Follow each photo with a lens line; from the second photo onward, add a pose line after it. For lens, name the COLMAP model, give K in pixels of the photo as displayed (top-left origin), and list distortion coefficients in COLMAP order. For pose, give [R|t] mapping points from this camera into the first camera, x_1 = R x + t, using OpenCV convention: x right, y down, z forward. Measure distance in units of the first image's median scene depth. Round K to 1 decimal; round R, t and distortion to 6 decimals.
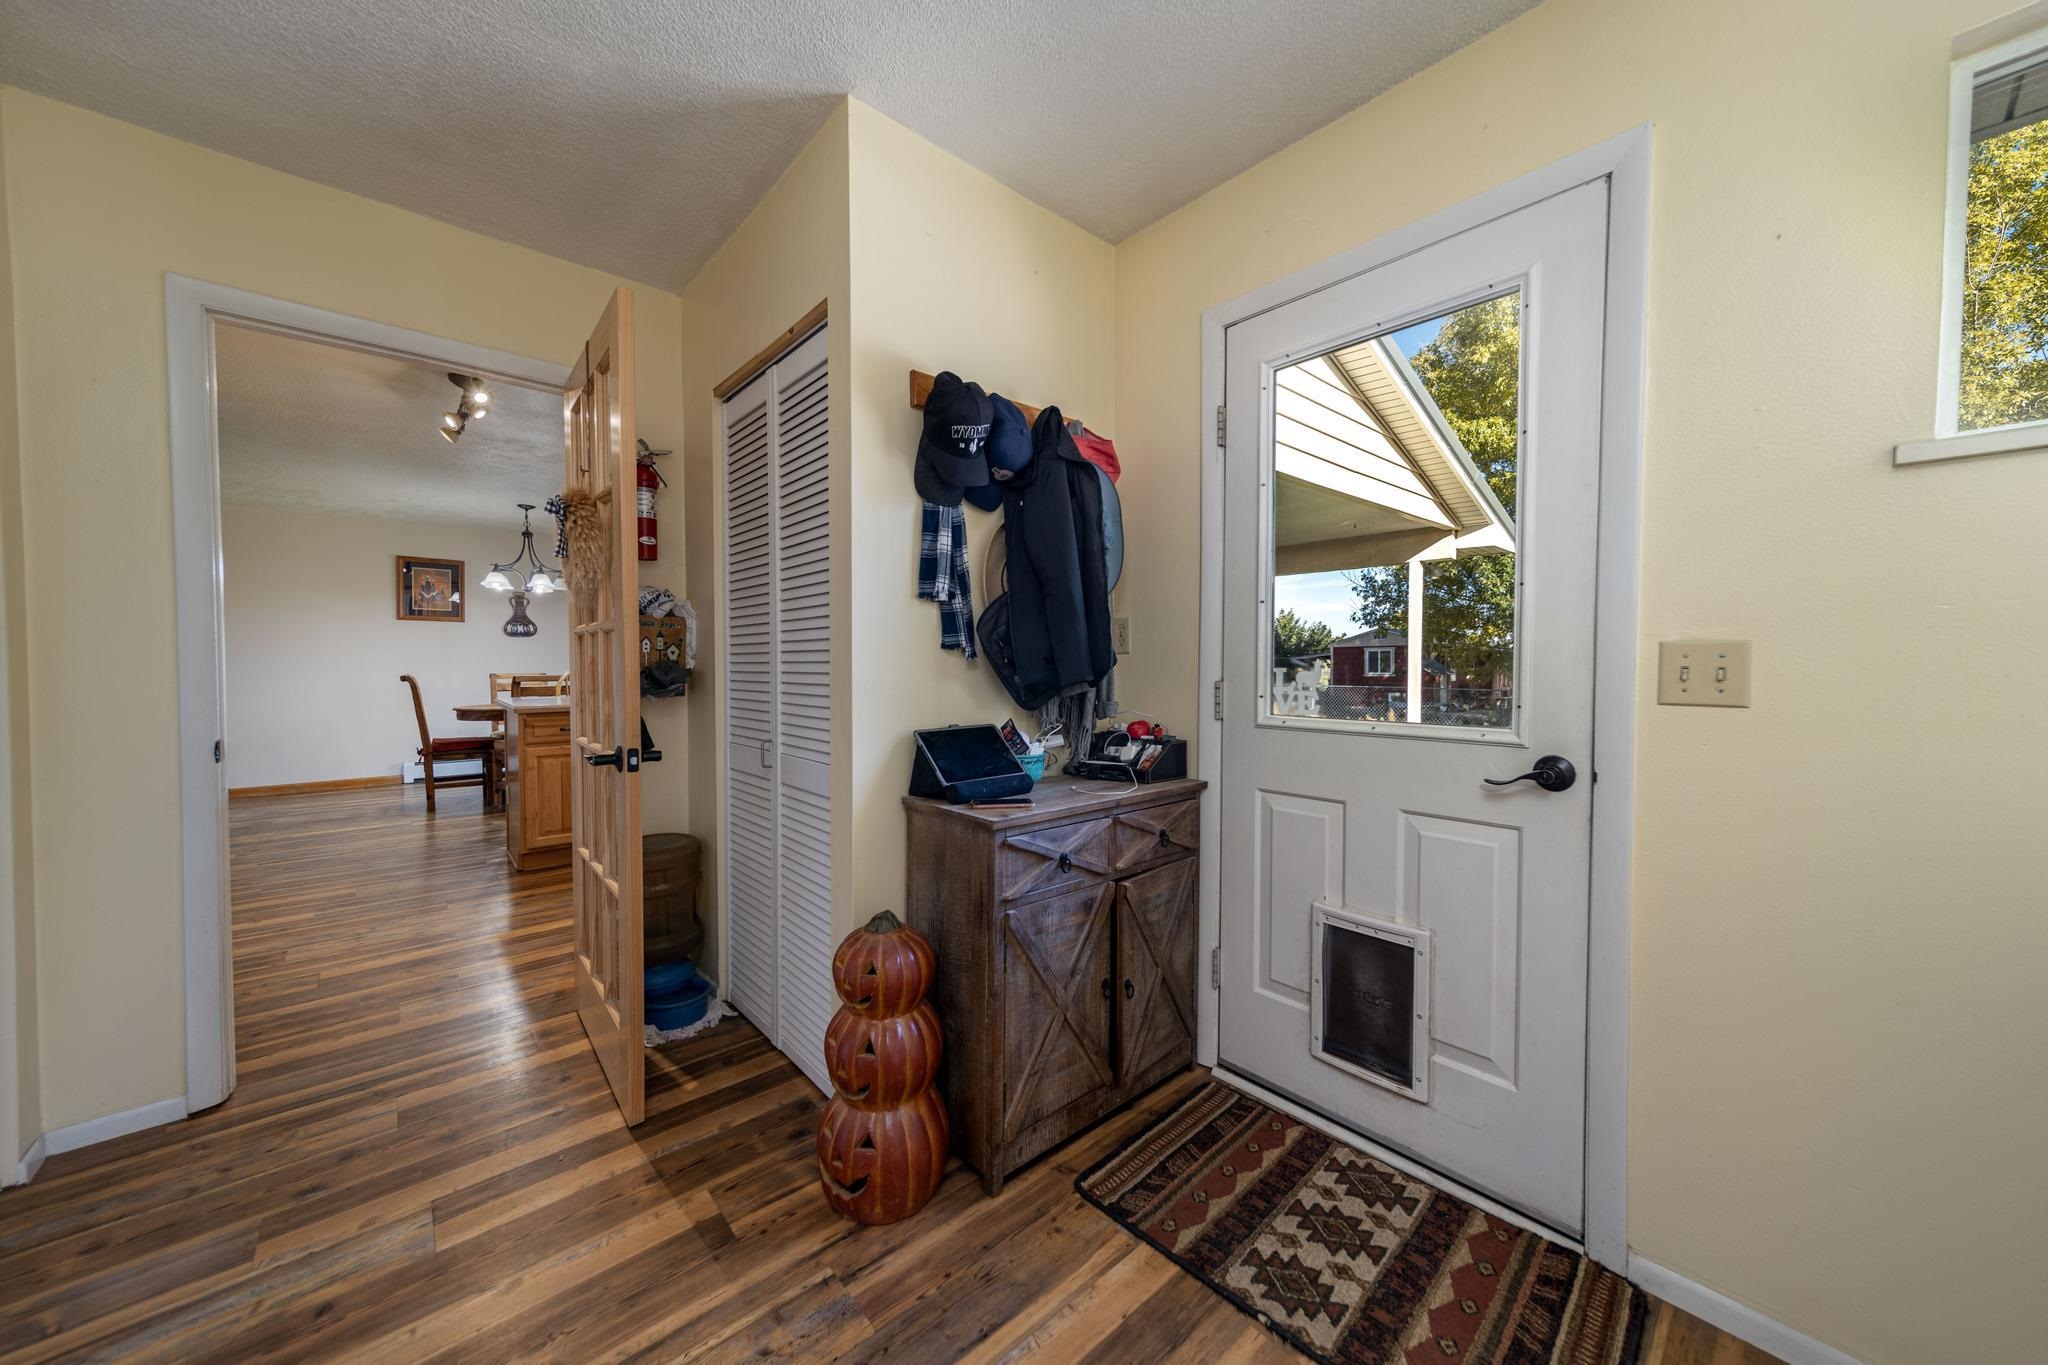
lens RADIAL K [[723.1, 0, 1023.0], [0, 723.1, 671.1], [0, 0, 1]] dist [0.003504, 0.000256]
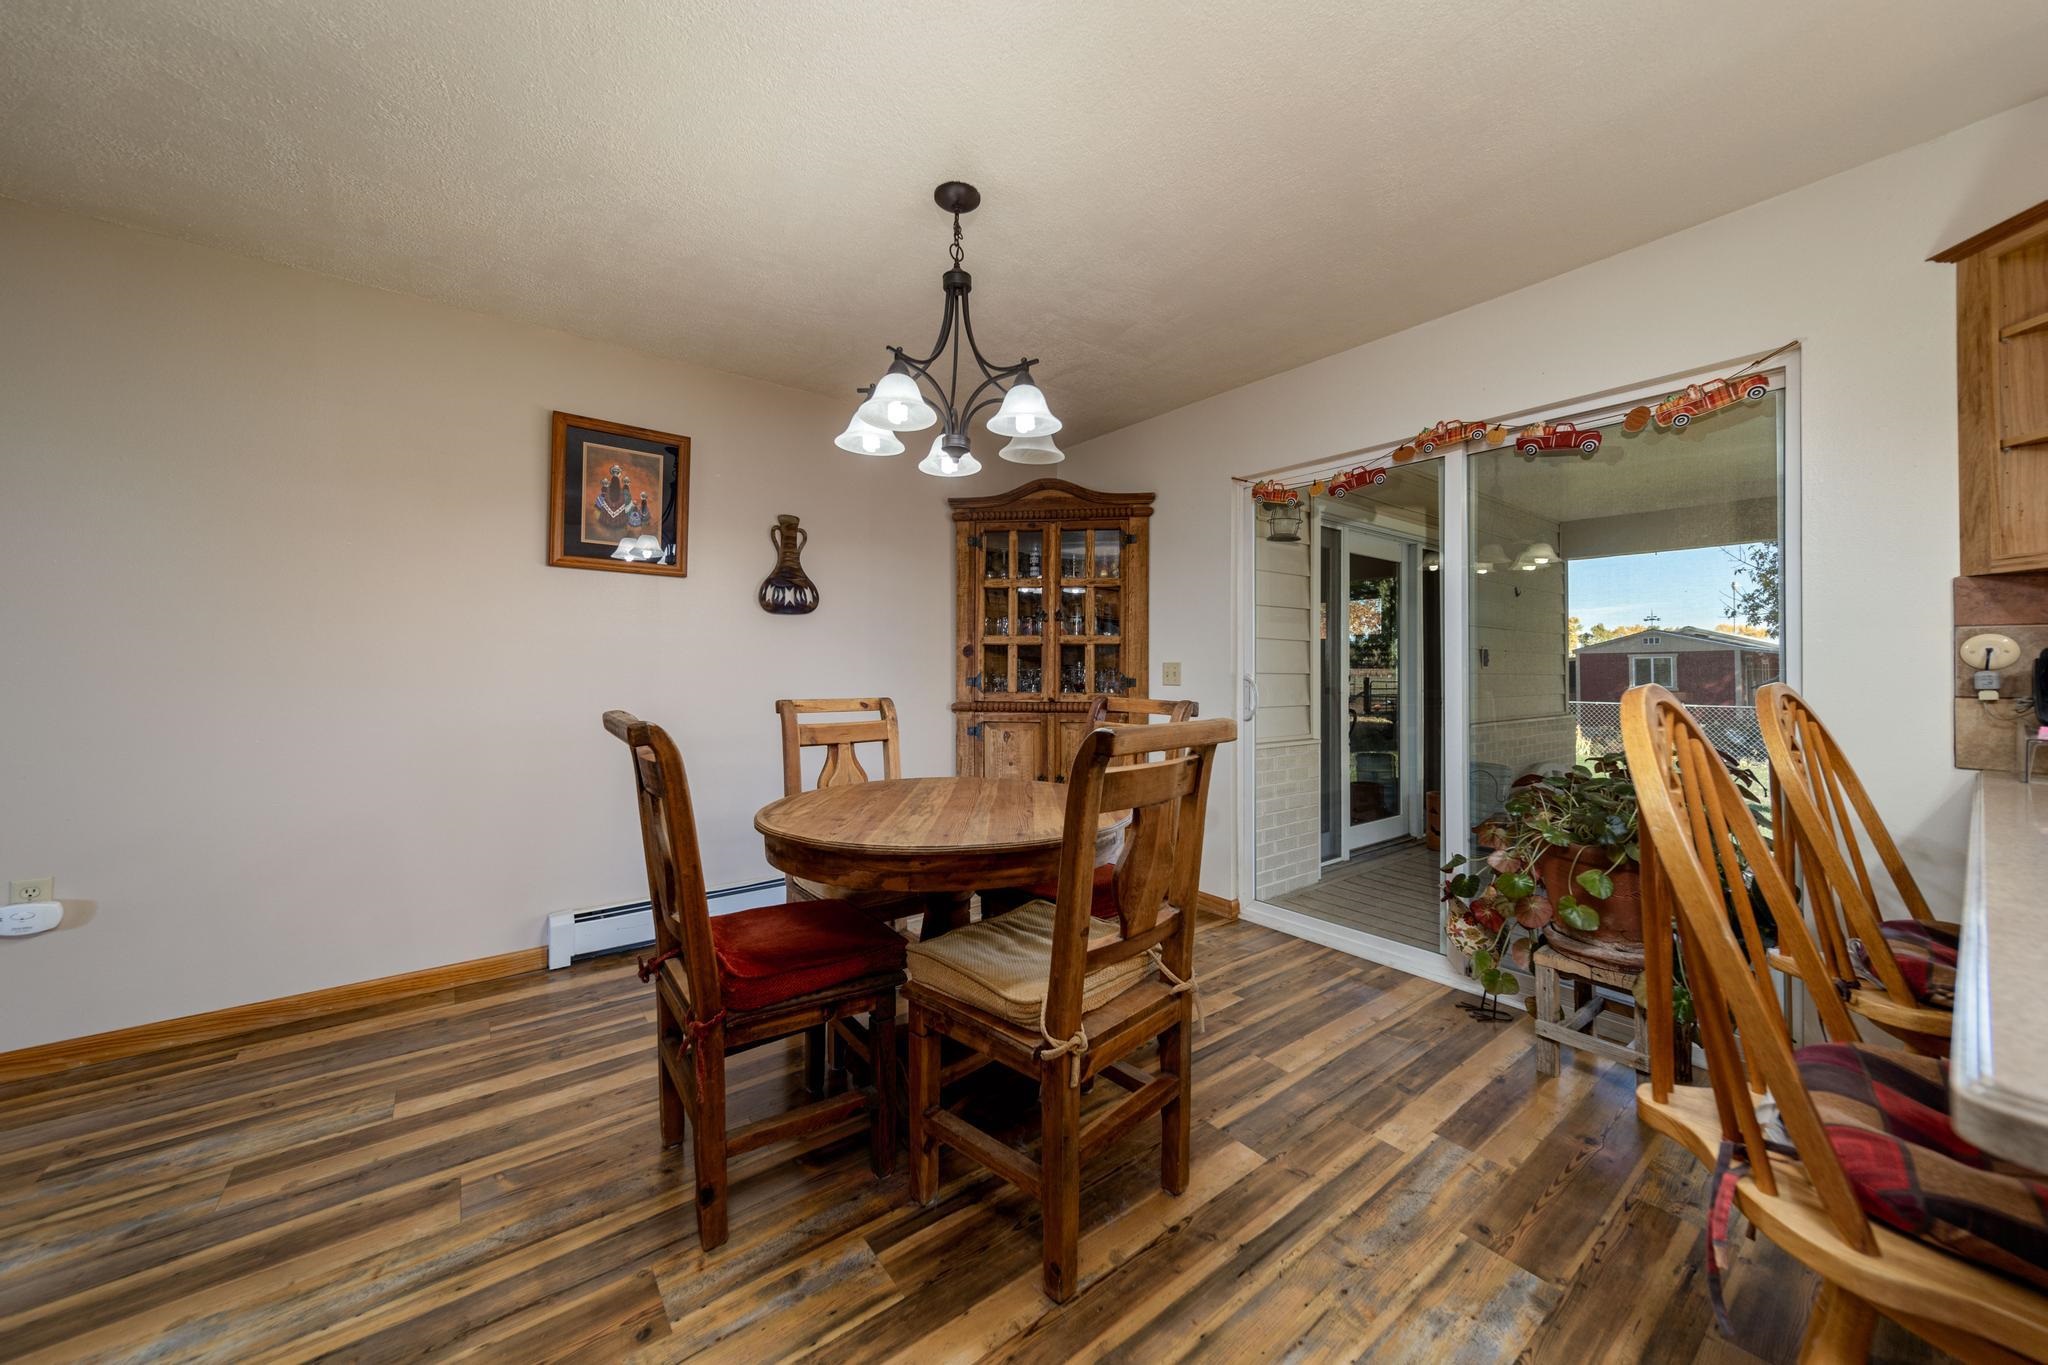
lens RADIAL K [[723.1, 0, 1039.2], [0, 723.1, 650.3], [0, 0, 1]] dist [0.003504, 0.000256]
pose [[0.996503, 0.009260, -0.083043, -0.536479], [-0.012033, 0.999384, -0.032956, -0.011704], [0.082687, 0.033840, 0.996001, 0.600231]]
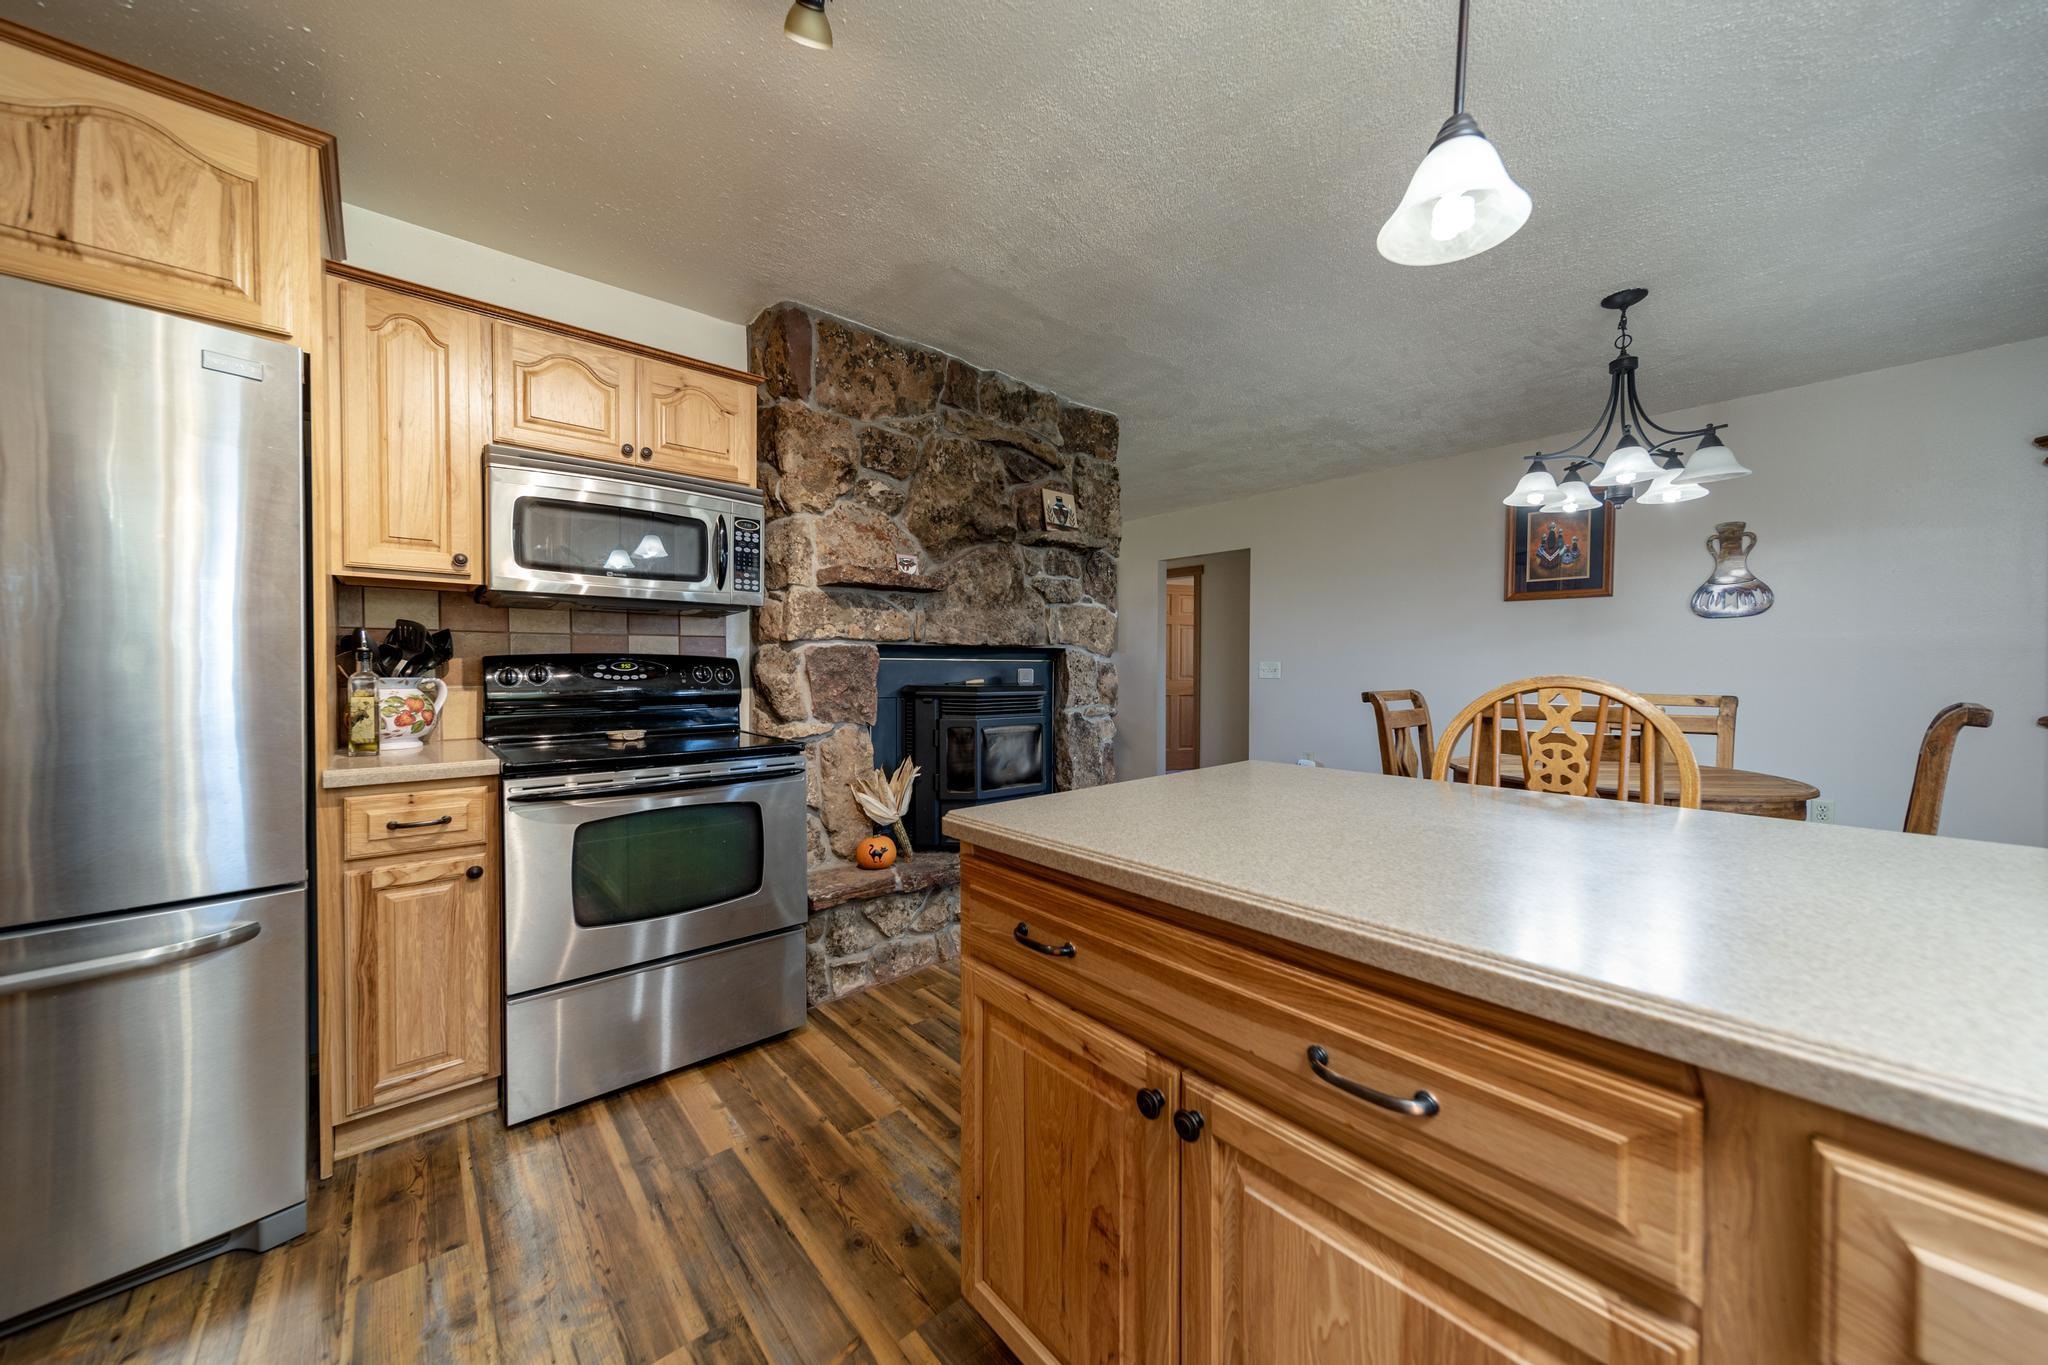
lens RADIAL K [[723.1, 0, 1025.3], [0, 723.1, 674.6], [0, 0, 1]] dist [0.003504, 0.000256]
pose [[-0.018696, 0.018095, -0.999661, -0.219048], [-0.017139, 0.999684, 0.018416, -0.010978], [0.999678, 0.017477, -0.018380, 0.583334]]
